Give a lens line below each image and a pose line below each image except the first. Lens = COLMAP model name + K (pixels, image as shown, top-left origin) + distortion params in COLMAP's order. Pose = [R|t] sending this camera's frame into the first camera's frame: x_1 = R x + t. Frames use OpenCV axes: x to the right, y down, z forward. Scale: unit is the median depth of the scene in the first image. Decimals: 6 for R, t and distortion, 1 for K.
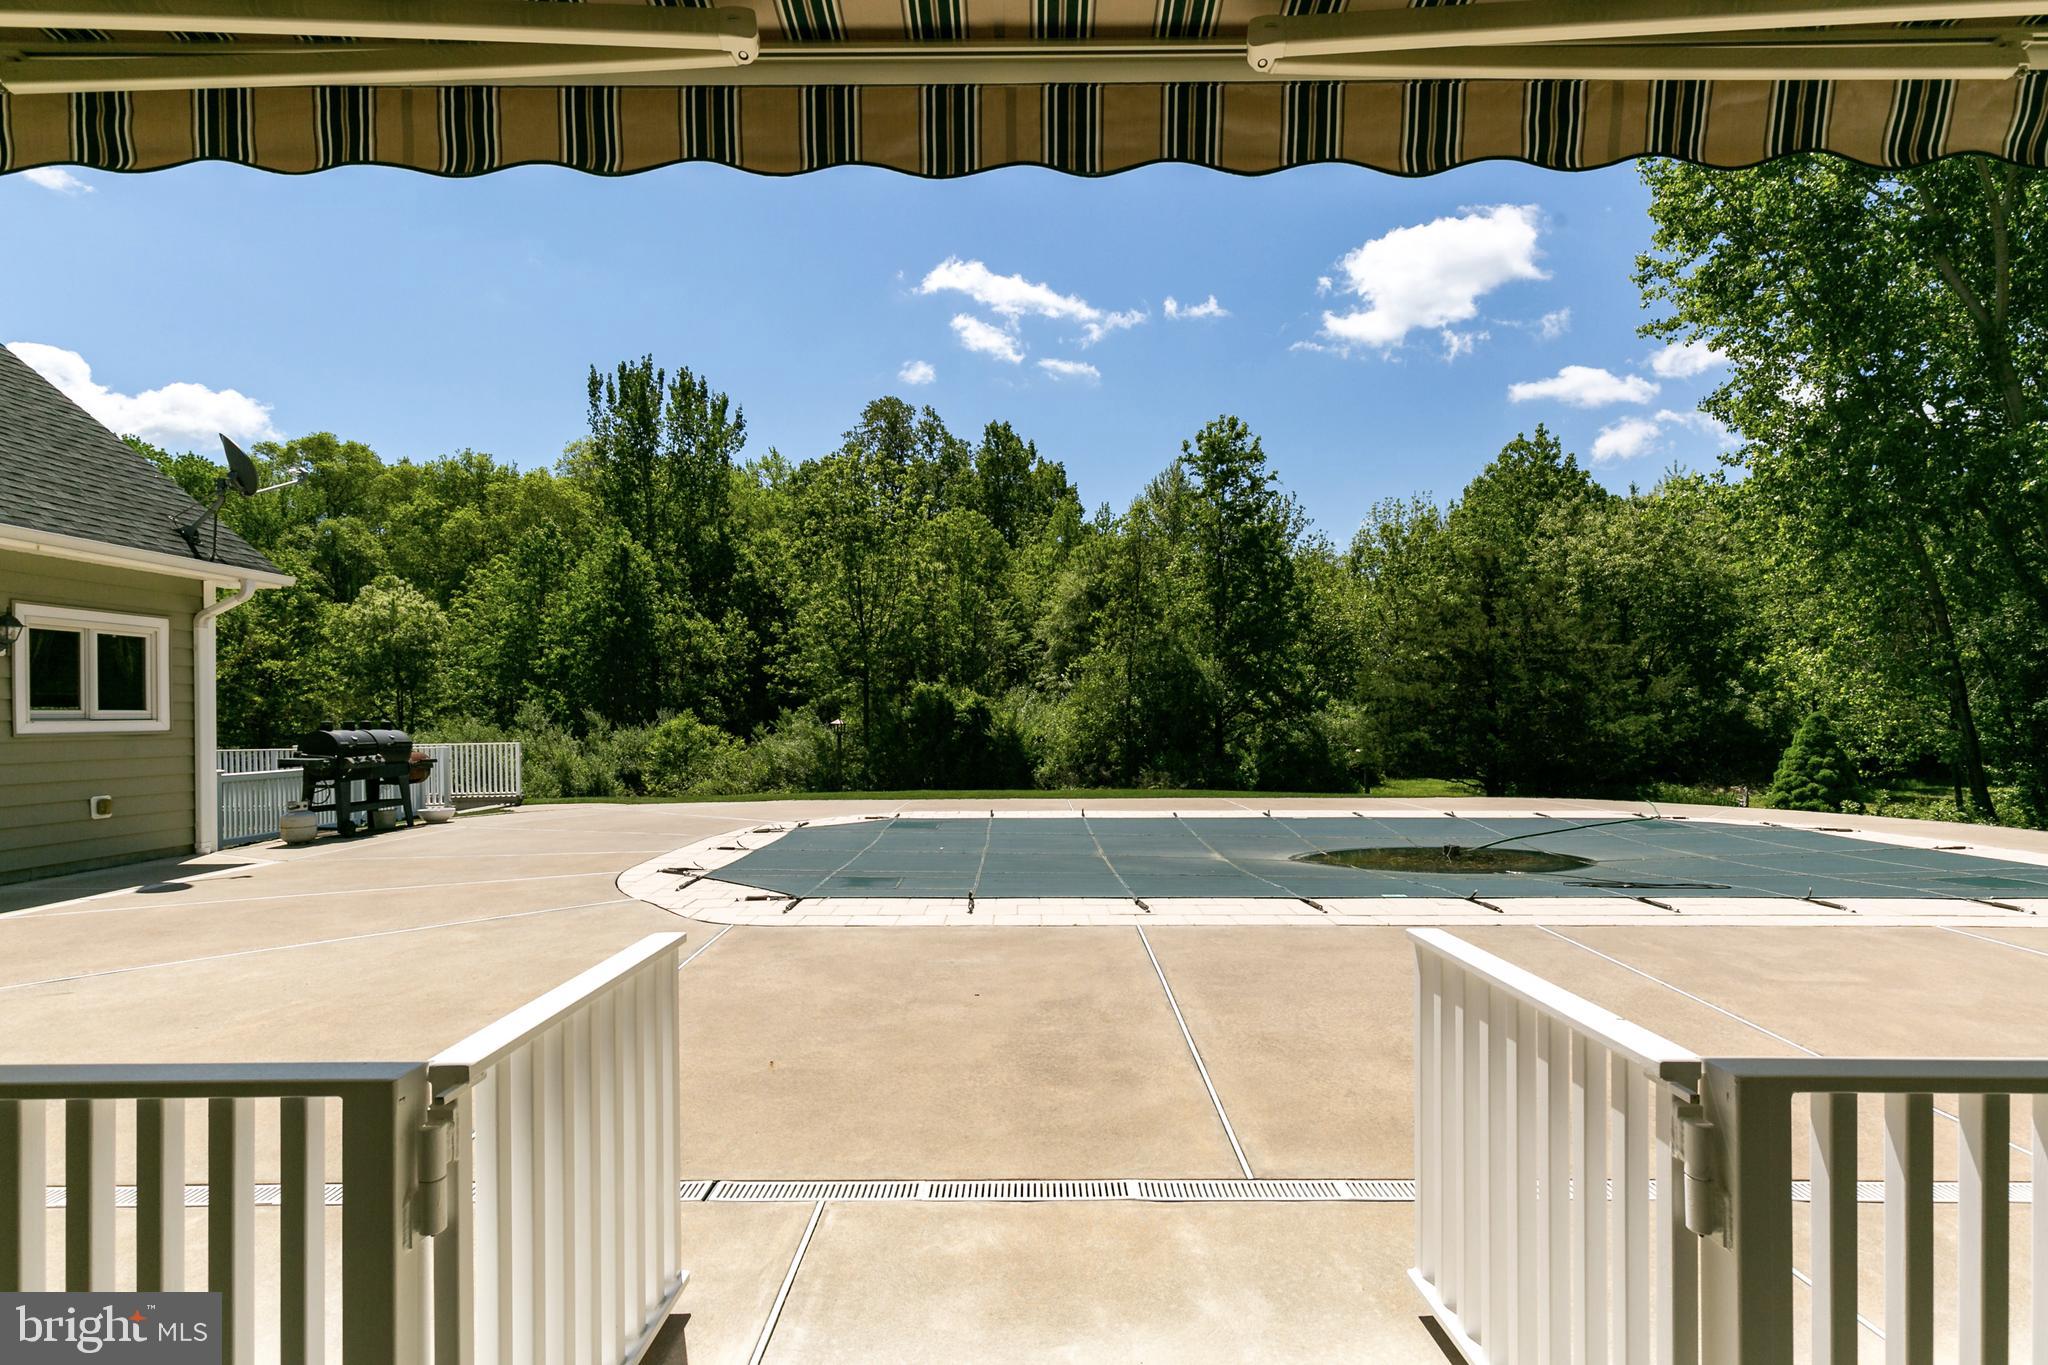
lens RADIAL K [[946.6, 0, 1020.9], [0, 946.6, 717.4], [0, 0, 1]] dist [0.015910, -0.002485]
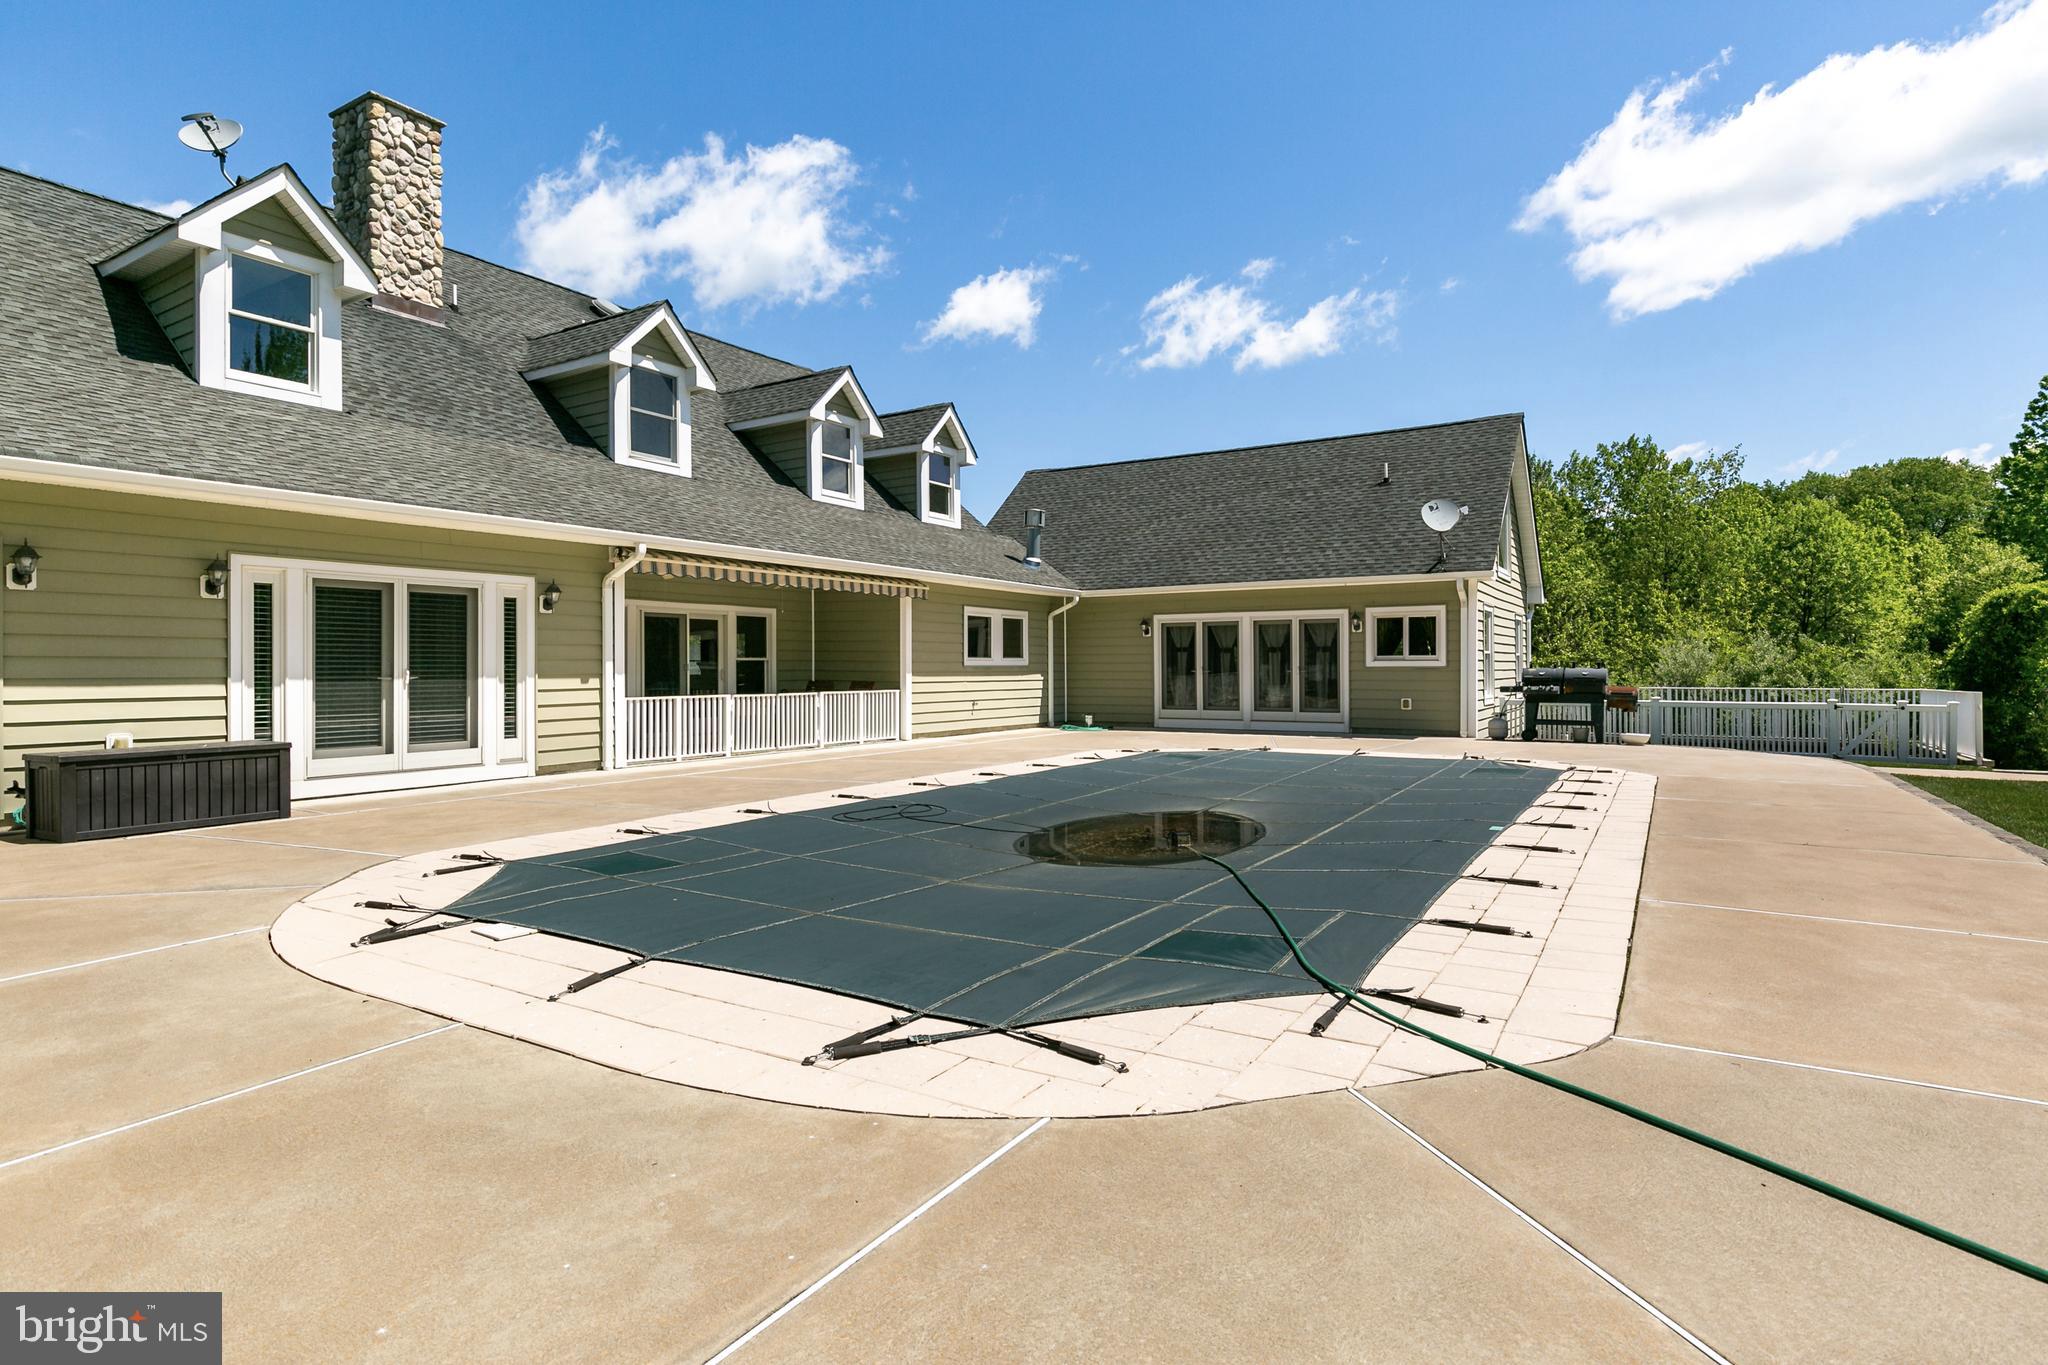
lens RADIAL K [[1068.2, 0, 1024.2], [0, 1068.2, 664.5], [0, 0, 1]] dist [-0.002284, -0.000240]
pose [[-0.524885, -0.001320, -0.851172, 0.263566], [-0.001367, 0.999999, -0.000708, 0.002738], [0.851172, 0.000791, -0.524887, 0.290599]]
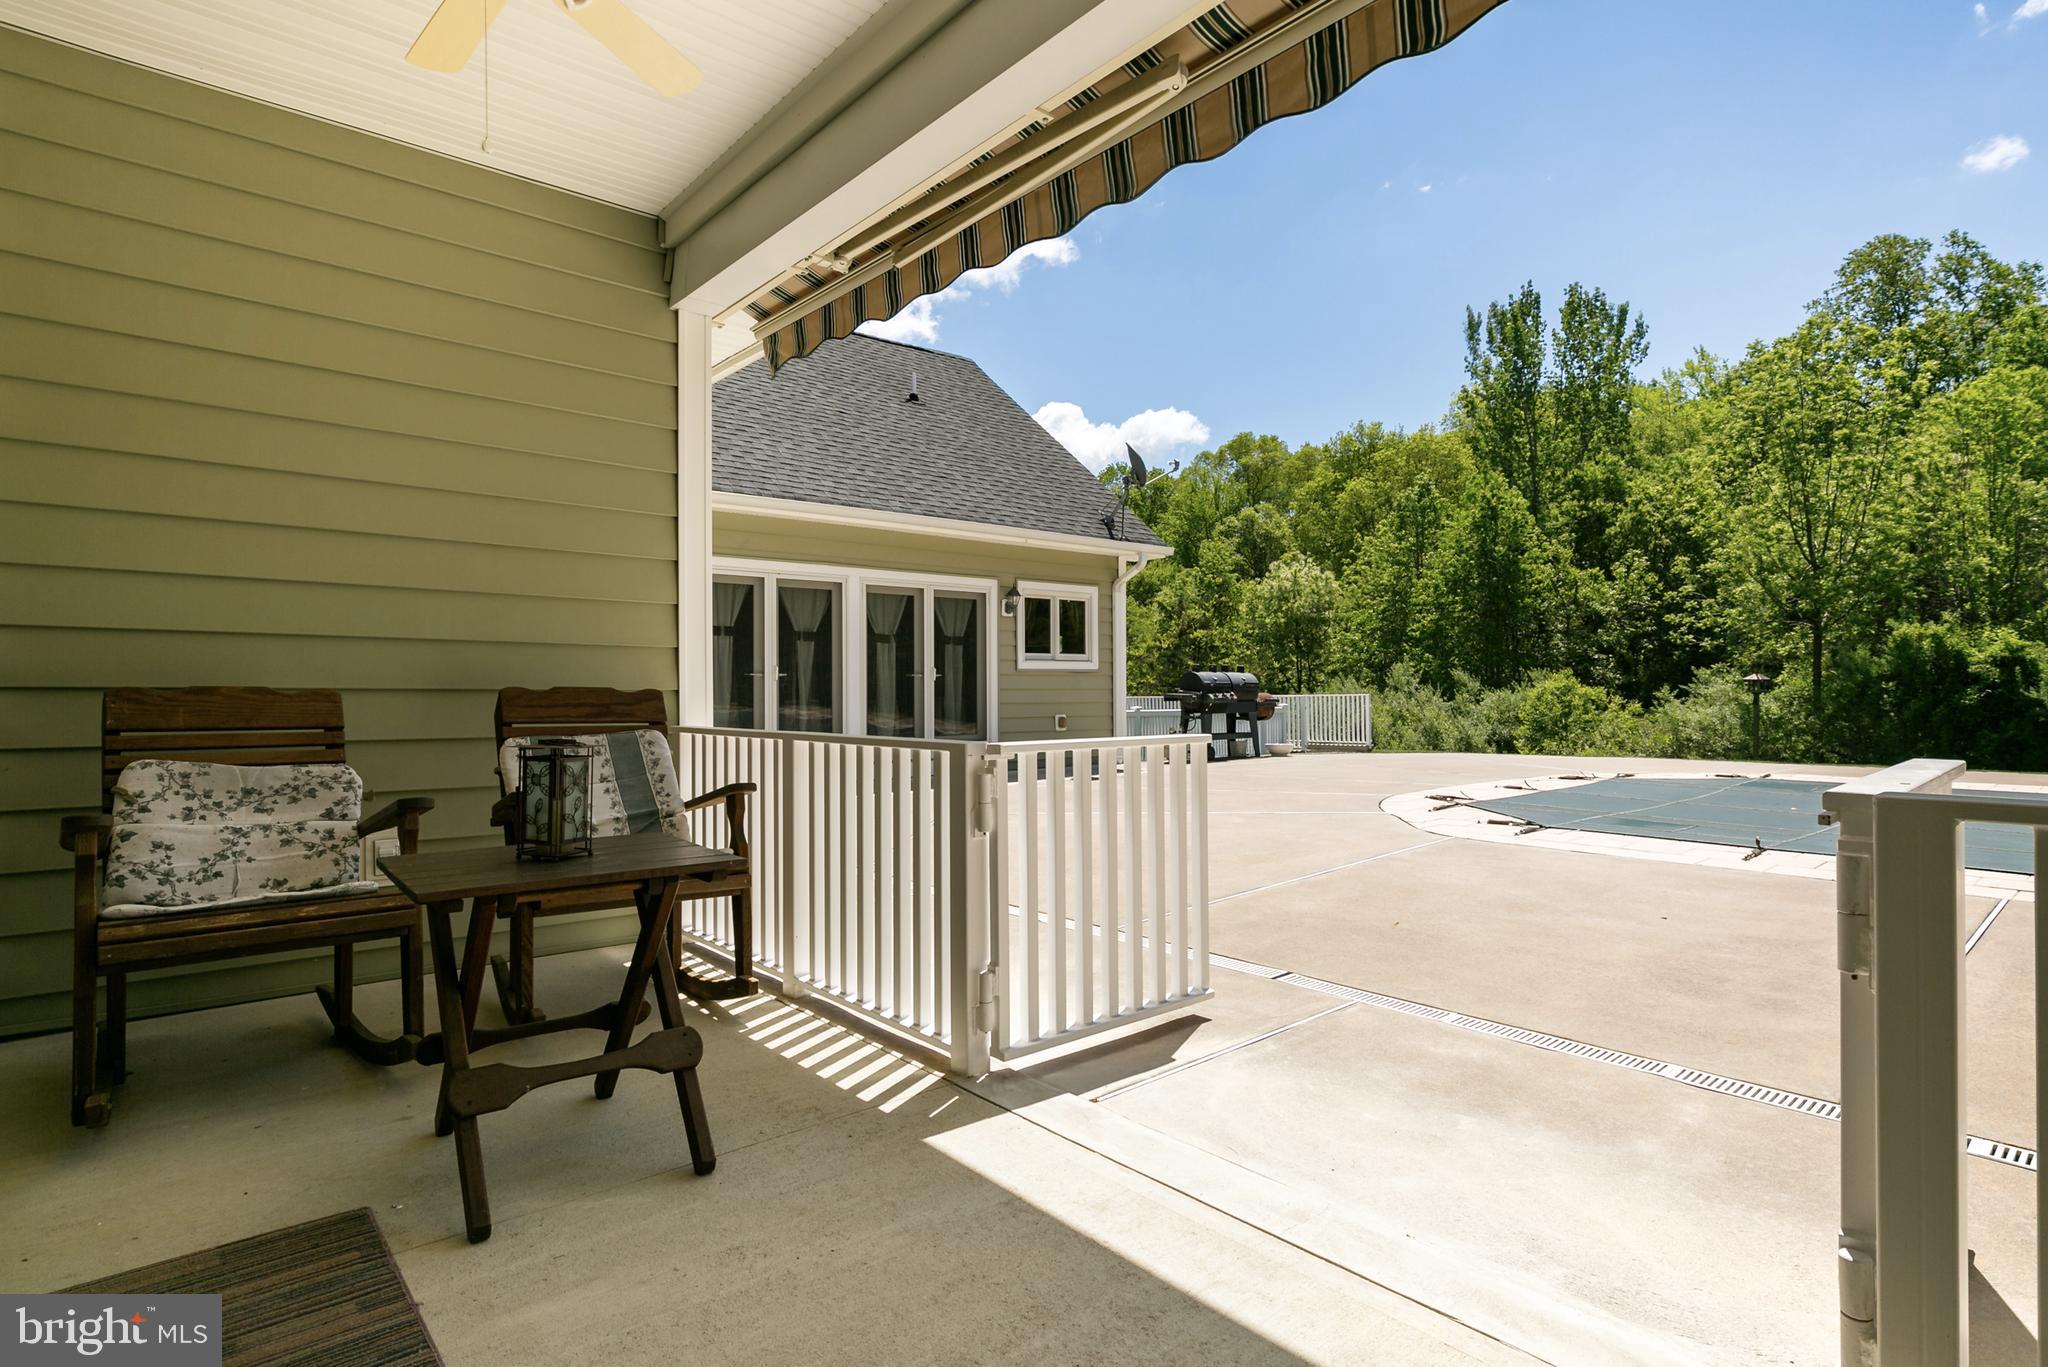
lens RADIAL K [[1021.7, 0, 1028.1], [0, 1021.7, 677.9], [0, 0, 1]] dist [0.003345, 0.002828]
pose [[0.665465, -0.002643, -0.746425, 0.024667], [-0.002123, 0.999983, -0.005433, 0.007061], [0.746426, 0.005200, 0.665448, -0.006438]]
